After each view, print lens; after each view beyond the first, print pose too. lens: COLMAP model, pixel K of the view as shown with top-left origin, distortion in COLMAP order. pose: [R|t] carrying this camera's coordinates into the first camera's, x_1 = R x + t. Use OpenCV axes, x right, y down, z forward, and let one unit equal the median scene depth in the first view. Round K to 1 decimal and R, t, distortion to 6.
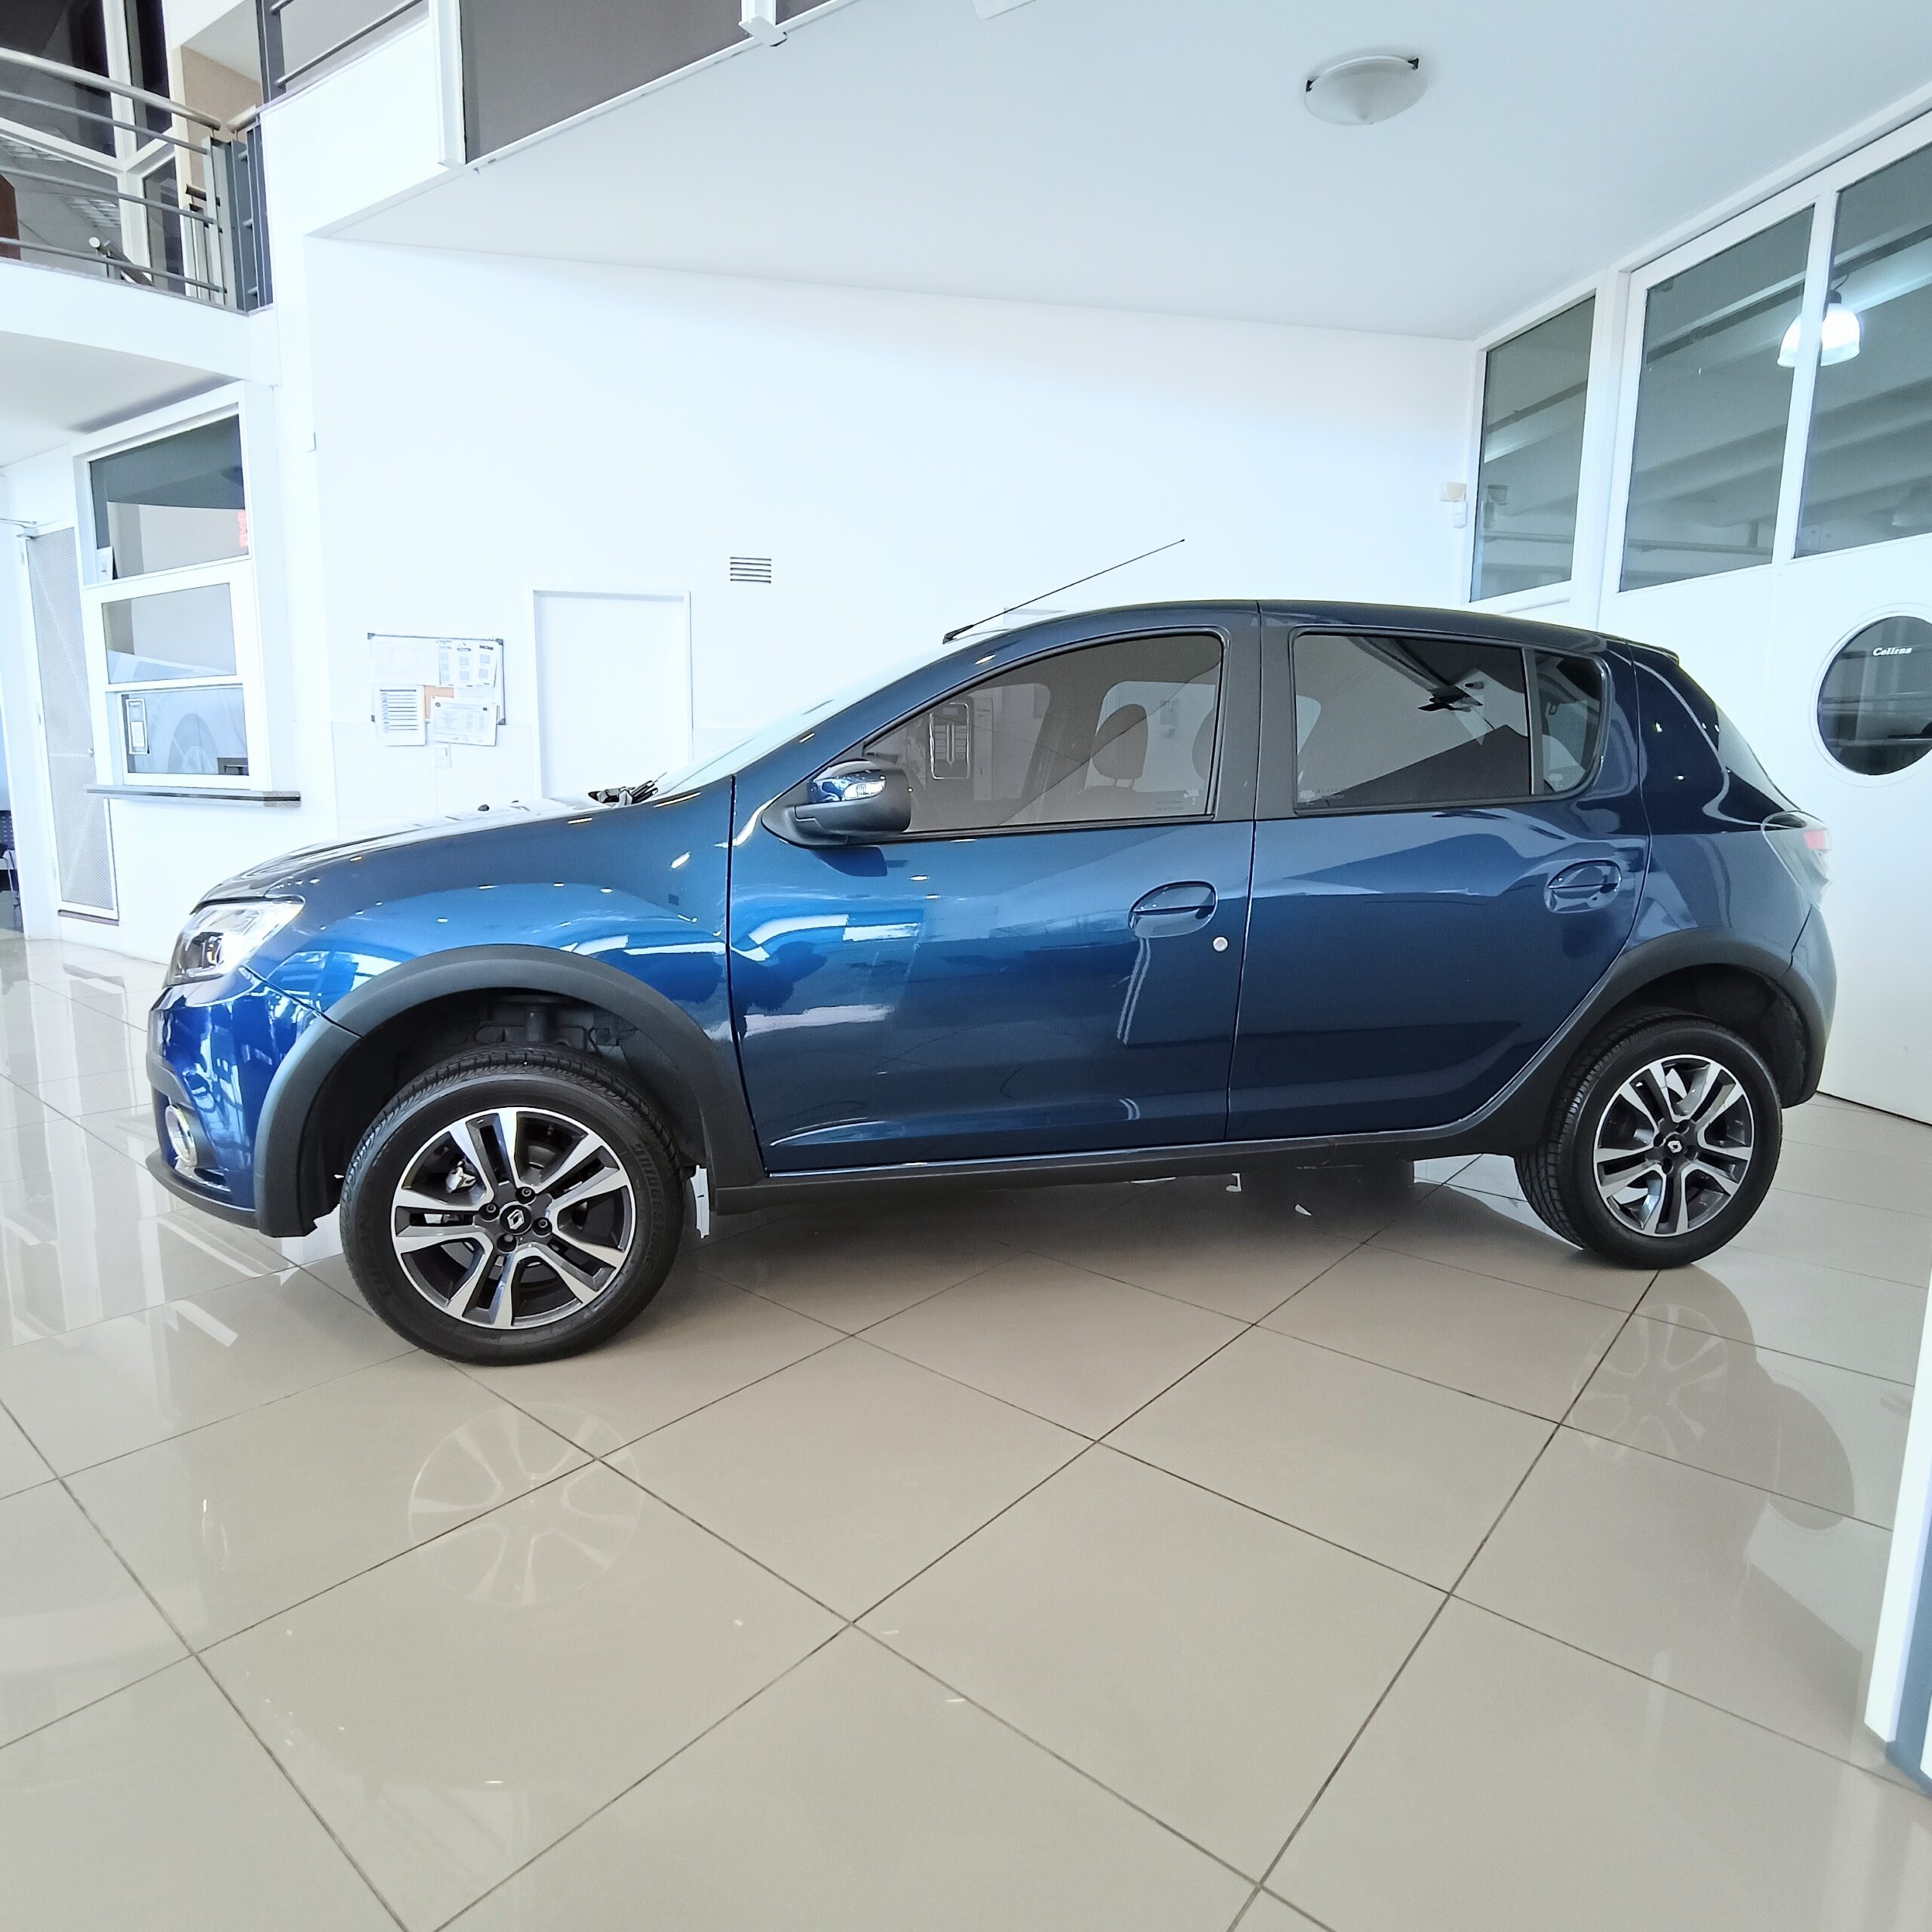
lens RADIAL K [[1242.3, 0, 966.0], [0, 1242.3, 966.0], [0, 0, 1]] dist [-0.003257, -0.000987]
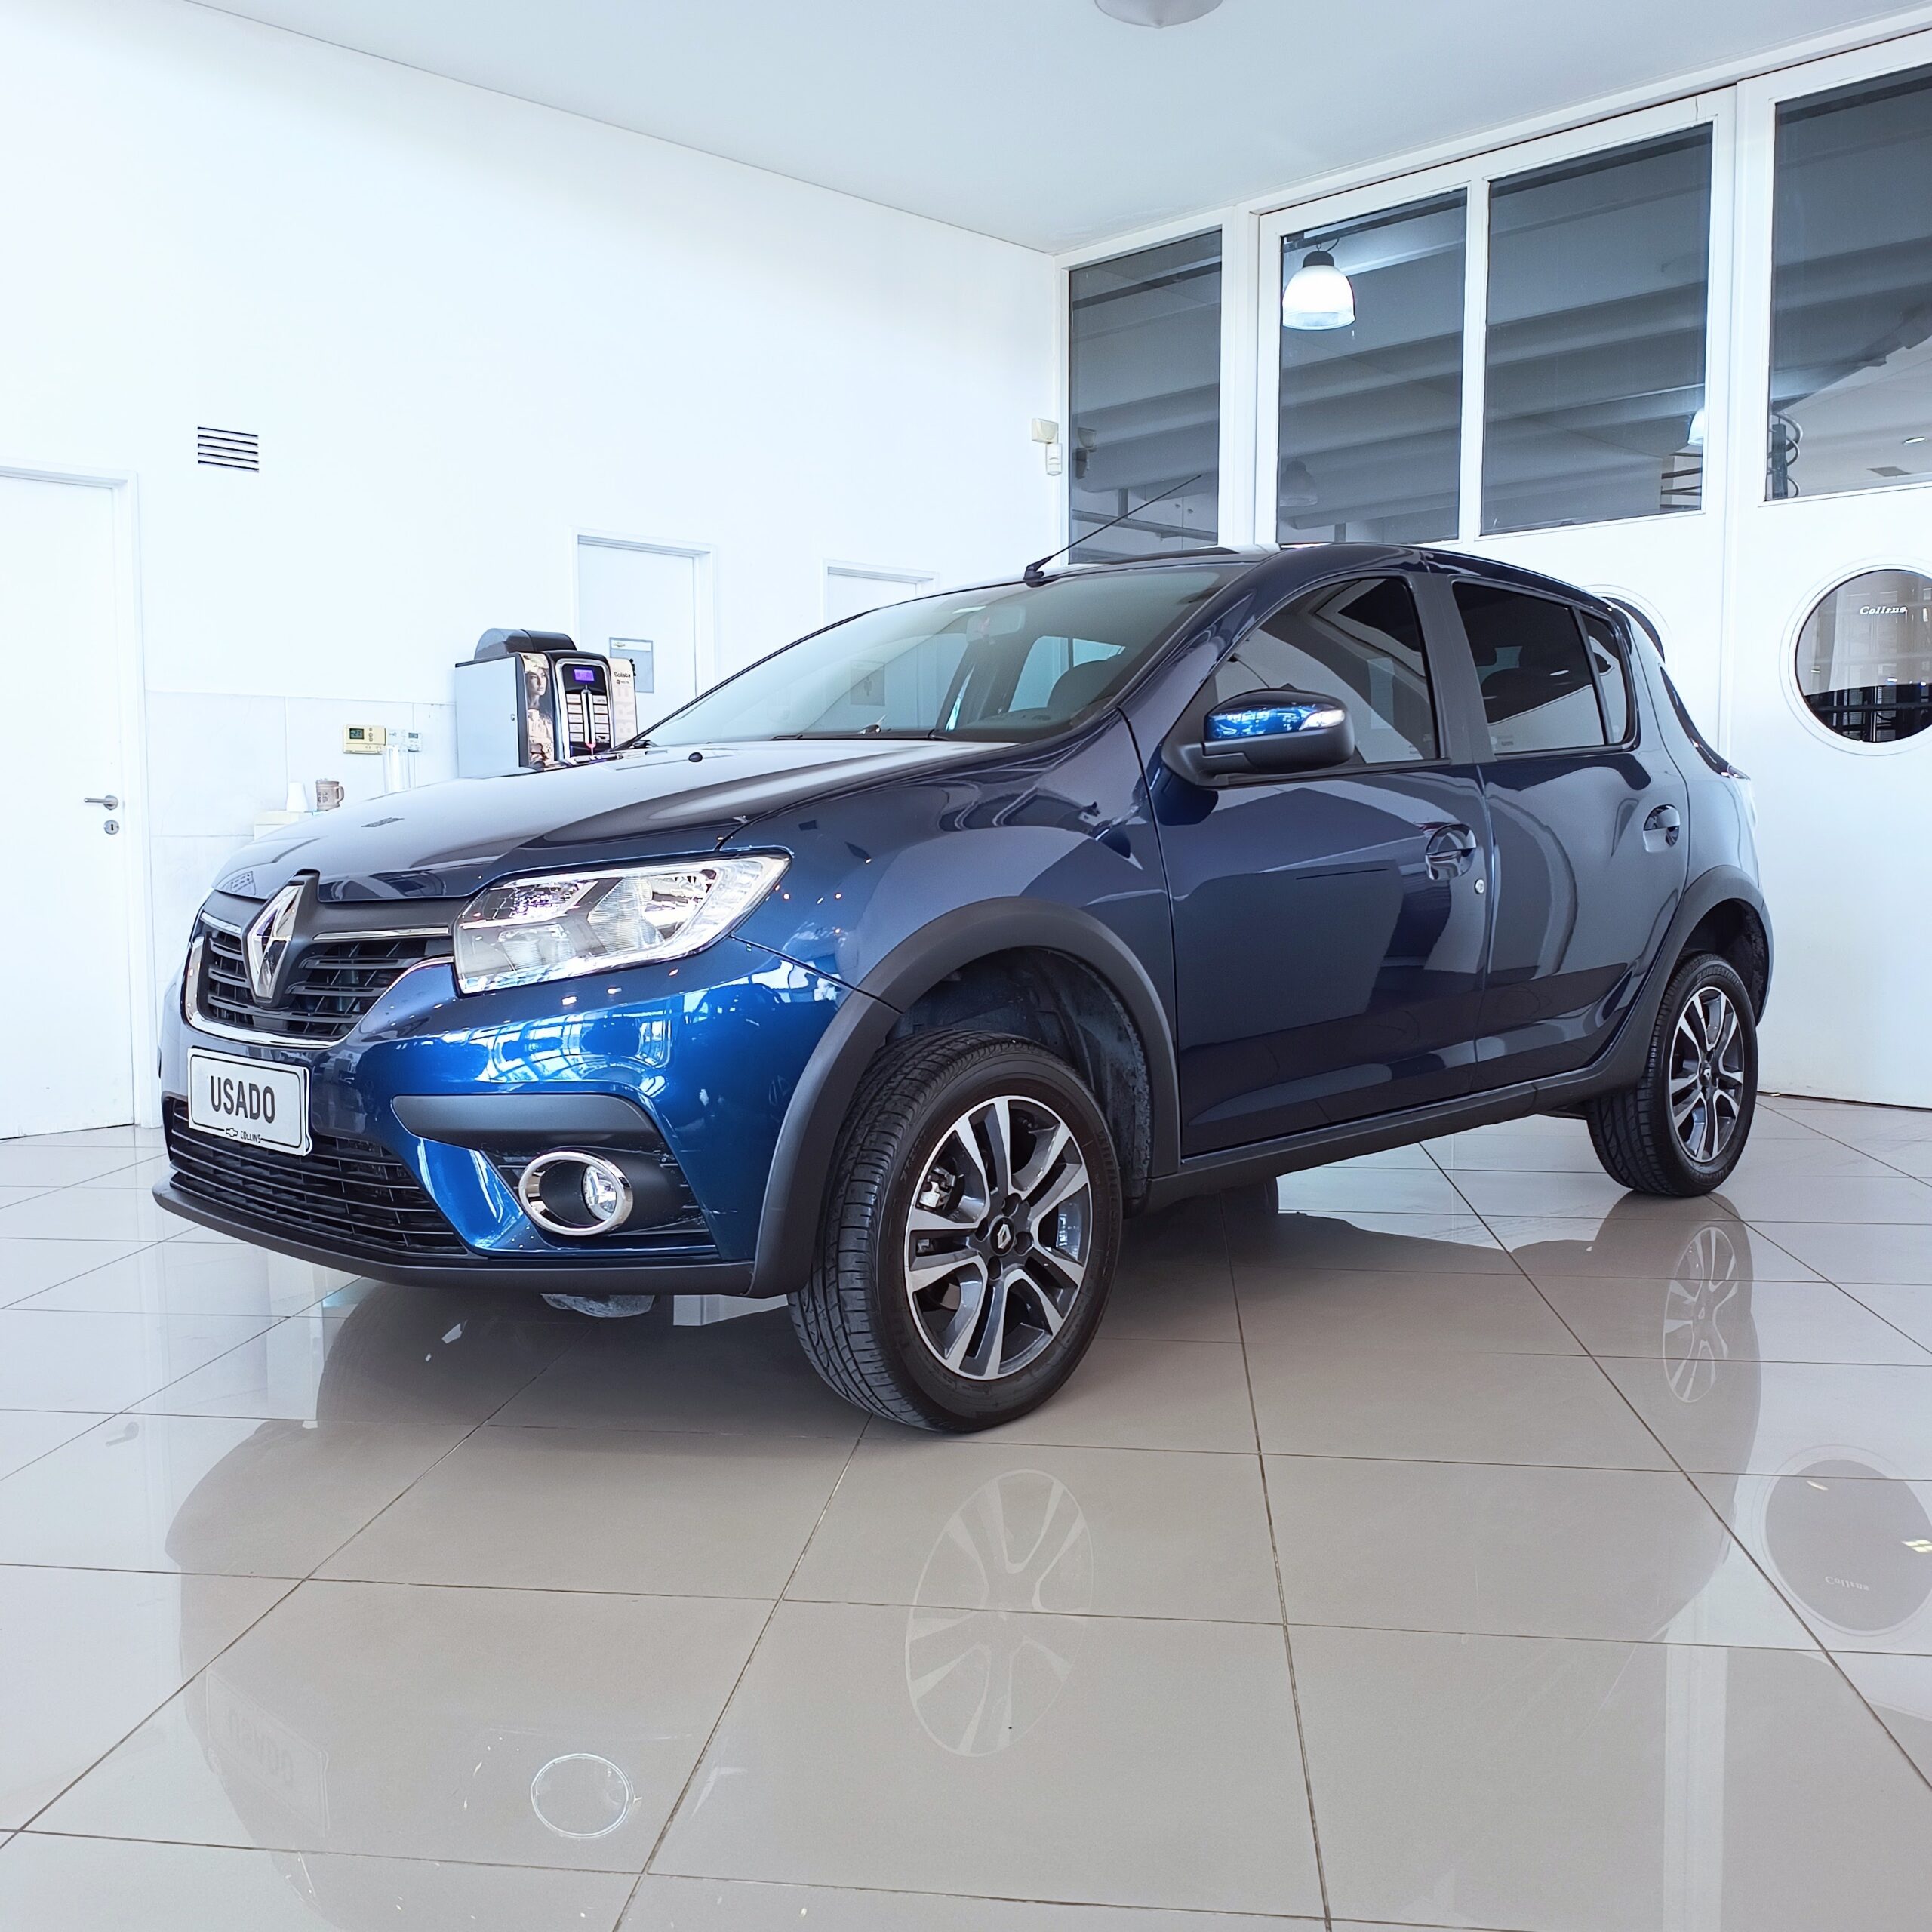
lens RADIAL K [[1952.0, 0, 937.6], [0, 1952.0, 957.1], [0, 0, 1]] dist [0.110963, -0.259994]
pose [[0.834008, -0.055101, 0.548993, -0.456818], [0.100399, 0.993545, -0.052801, 0.035264], [-0.542540, 0.099155, 0.834157, -0.029776]]
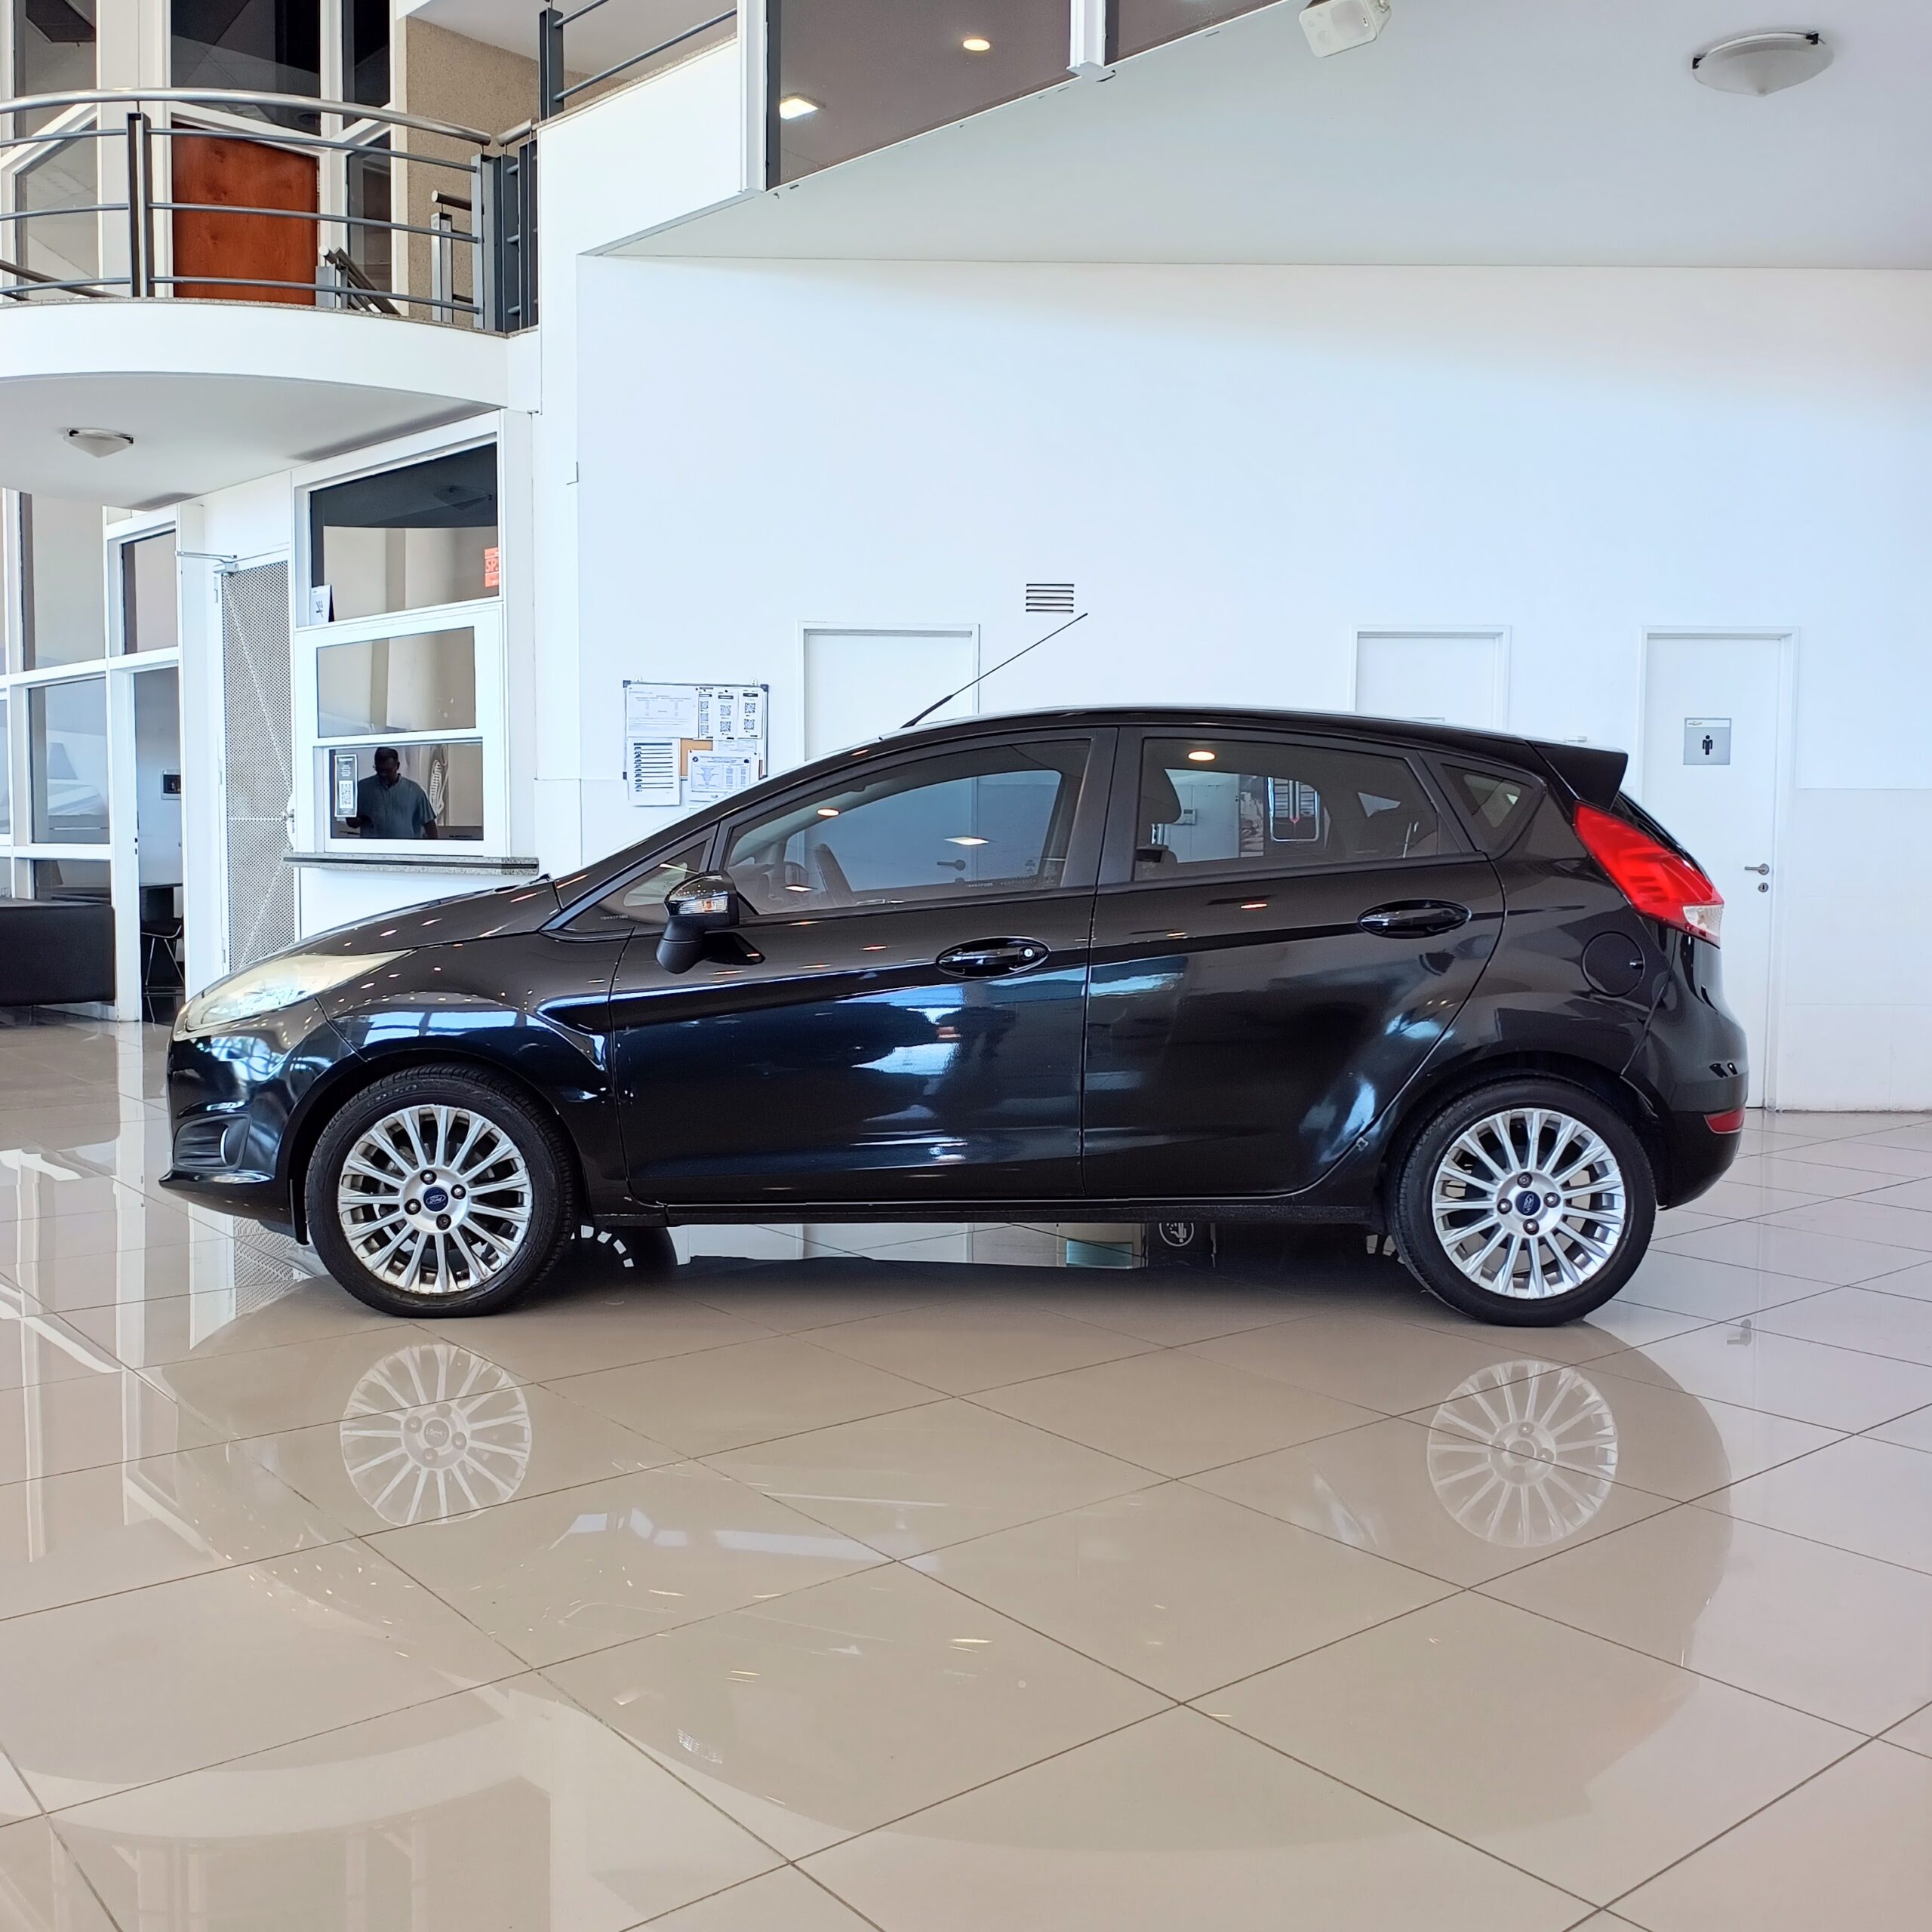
lens RADIAL K [[1952.0, 0, 937.6], [0, 1952.0, 957.1], [0, 0, 1]] dist [0.110963, -0.259994]
pose [[0.979744, 0.007346, -0.200120, 0.022122], [-0.026868, 0.995114, -0.095011, 0.056581], [0.198444, 0.098463, 0.975154, -0.307222]]
